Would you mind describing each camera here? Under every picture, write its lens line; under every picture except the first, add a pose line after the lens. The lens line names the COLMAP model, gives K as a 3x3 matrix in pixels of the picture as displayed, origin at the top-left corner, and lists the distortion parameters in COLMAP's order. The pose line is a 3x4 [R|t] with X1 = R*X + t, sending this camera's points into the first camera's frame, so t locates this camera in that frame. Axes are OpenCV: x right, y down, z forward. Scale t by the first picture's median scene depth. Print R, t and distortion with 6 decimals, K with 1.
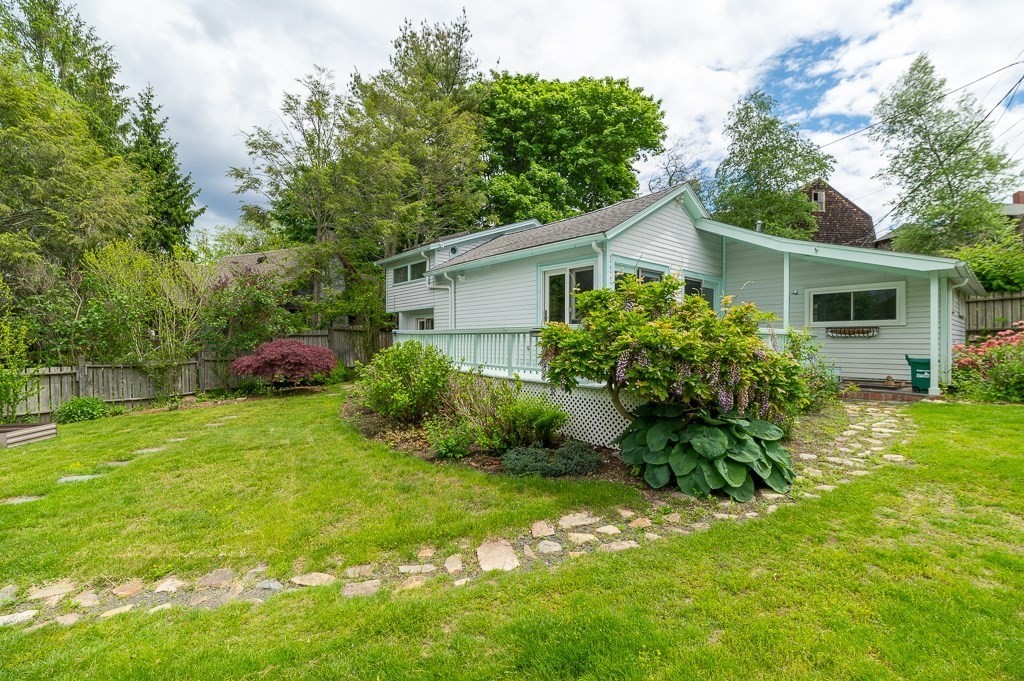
lens RADIAL K [[444.8, 0, 516.9], [0, 444.8, 342.4], [0, 0, 1]] dist [0.001427, -0.000828]
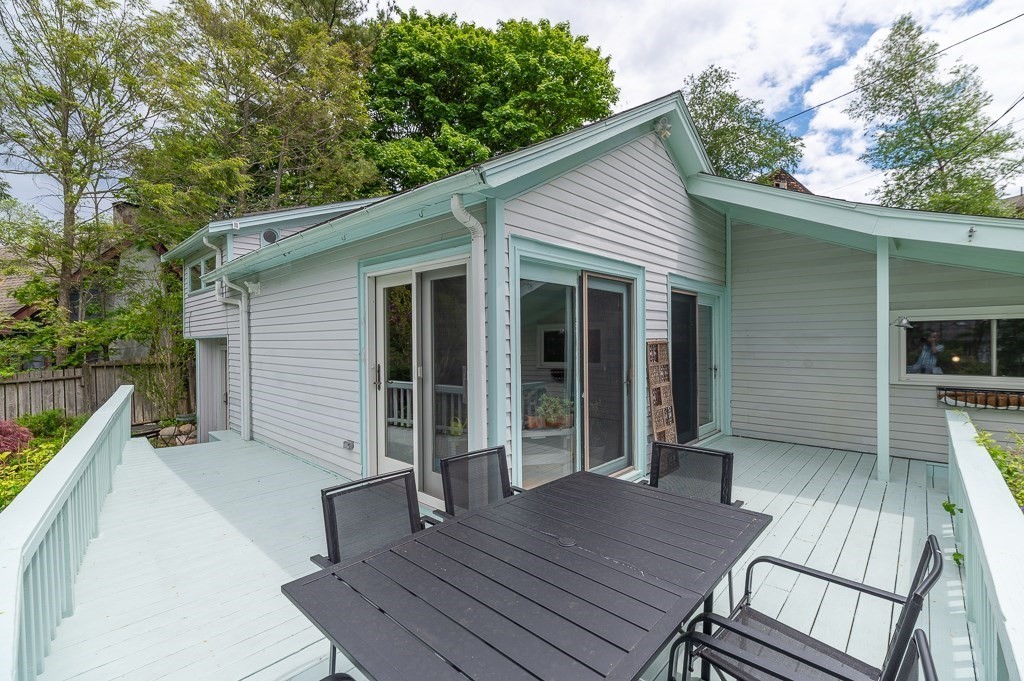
lens RADIAL K [[444.8, 0, 514.8], [0, 444.8, 342.4], [0, 0, 1]] dist [0.001427, -0.000828]
pose [[0.994219, -0.013365, 0.106538, 0.069136], [0.012739, 0.999897, 0.006553, -0.043115], [-0.106615, -0.005158, 0.994287, 0.245287]]
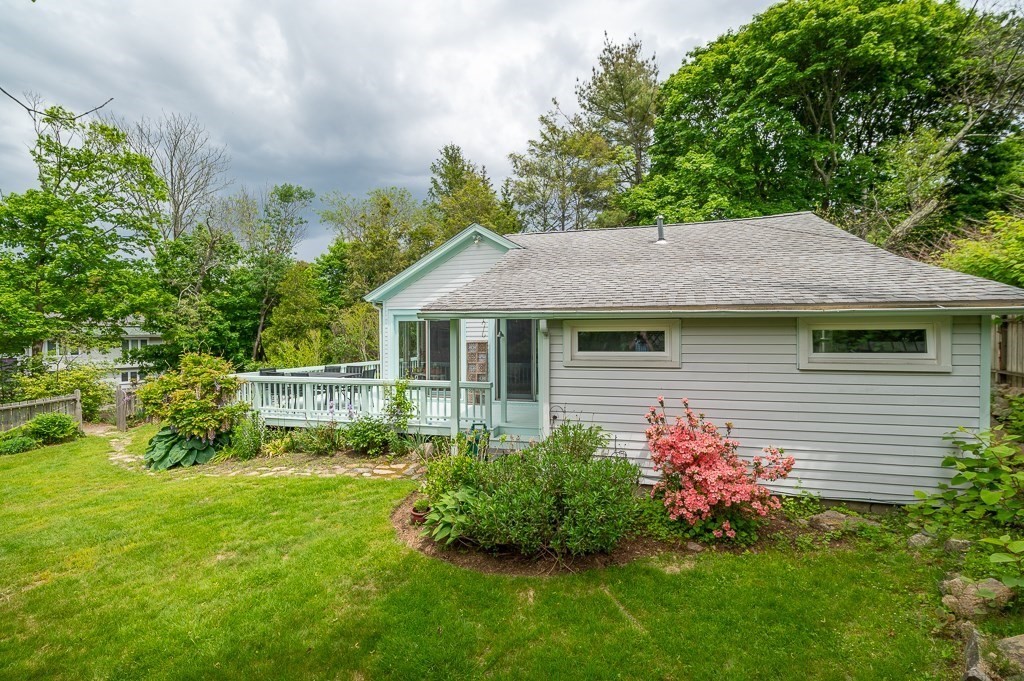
lens RADIAL K [[444.8, 0, 515.5], [0, 444.8, 340.6], [0, 0, 1]] dist [0.001427, -0.000828]
pose [[0.546267, 0.002089, -0.837608, 0.589420], [0.008804, 0.999927, 0.008236, -0.046067], [0.837565, -0.011874, 0.546209, 0.240091]]
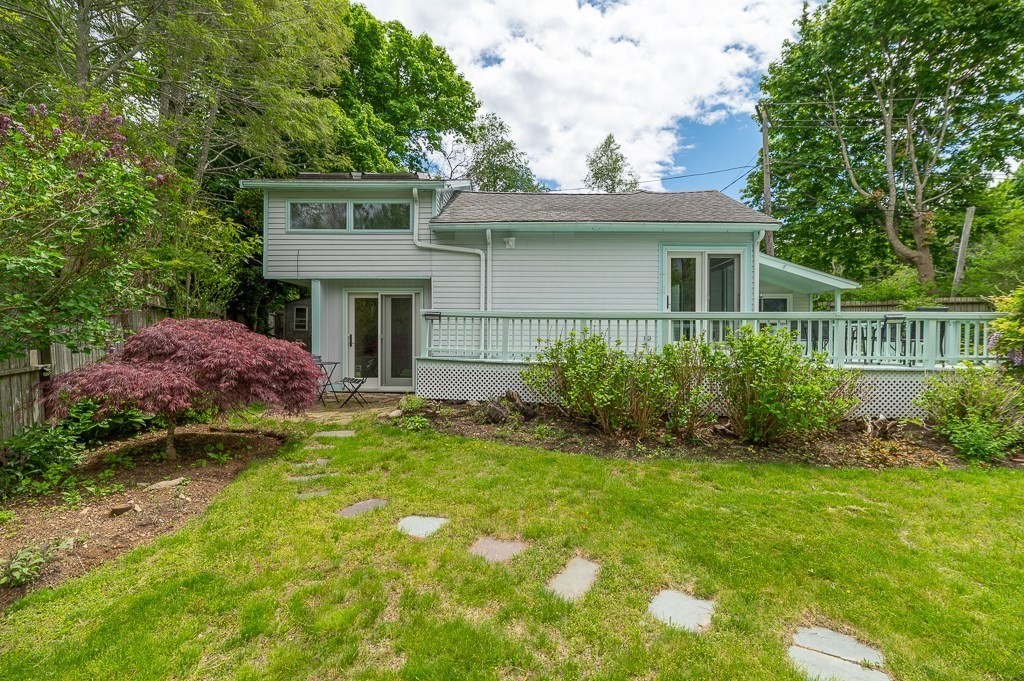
lens RADIAL K [[444.8, 0, 513.3], [0, 444.8, 338.5], [0, 0, 1]] dist [0.001427, -0.000828]
pose [[0.648804, -0.008622, 0.760907, -0.366401], [0.003983, 0.999961, 0.007935, 0.002057], [-0.760945, -0.002117, 0.648813, 0.296411]]
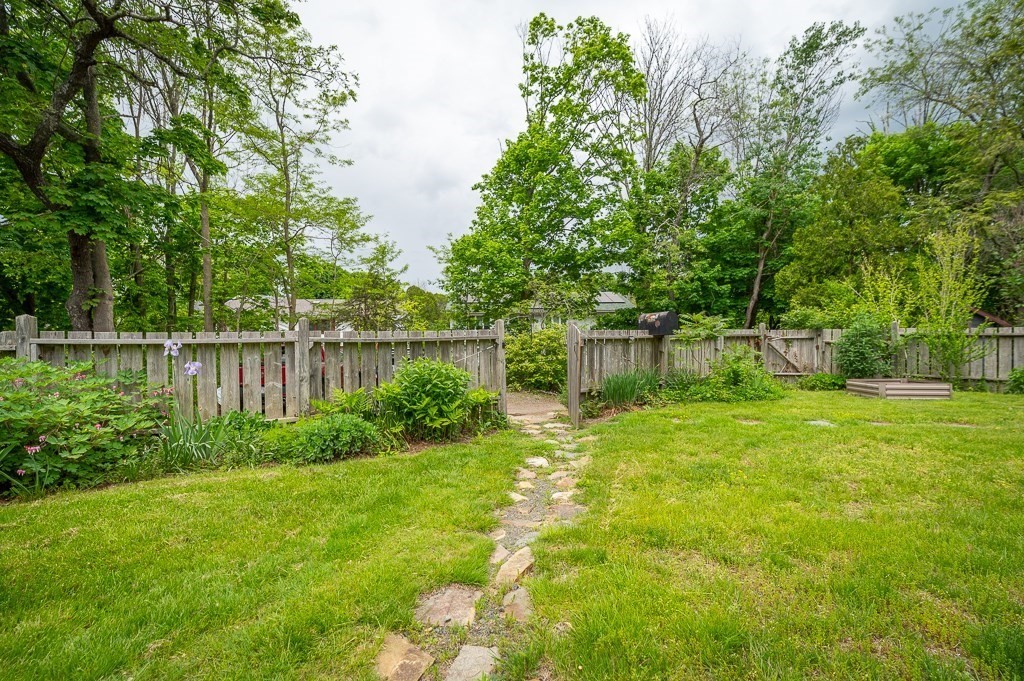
lens RADIAL K [[444.8, 0, 515.3], [0, 444.8, 342.8], [0, 0, 1]] dist [0.001427, -0.000828]
pose [[-0.331840, 0.014675, -0.943221, 0.018899], [0.002736, 0.999890, 0.014594, 0.029691], [0.943332, 0.002263, -0.331844, 0.170469]]
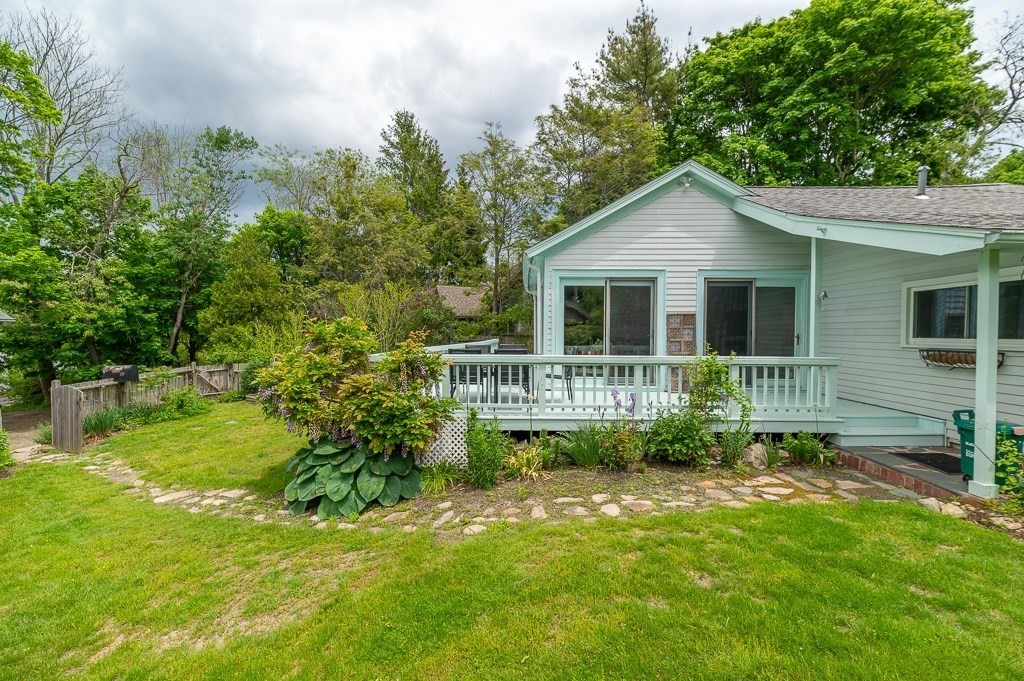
lens RADIAL K [[444.8, 0, 514.6], [0, 444.8, 339.8], [0, 0, 1]] dist [0.001427, -0.000828]
pose [[0.733851, 0.009908, -0.679238, 0.318960], [-0.000232, 0.999897, 0.014335, -0.024152], [0.679311, -0.010362, 0.733778, 0.094775]]
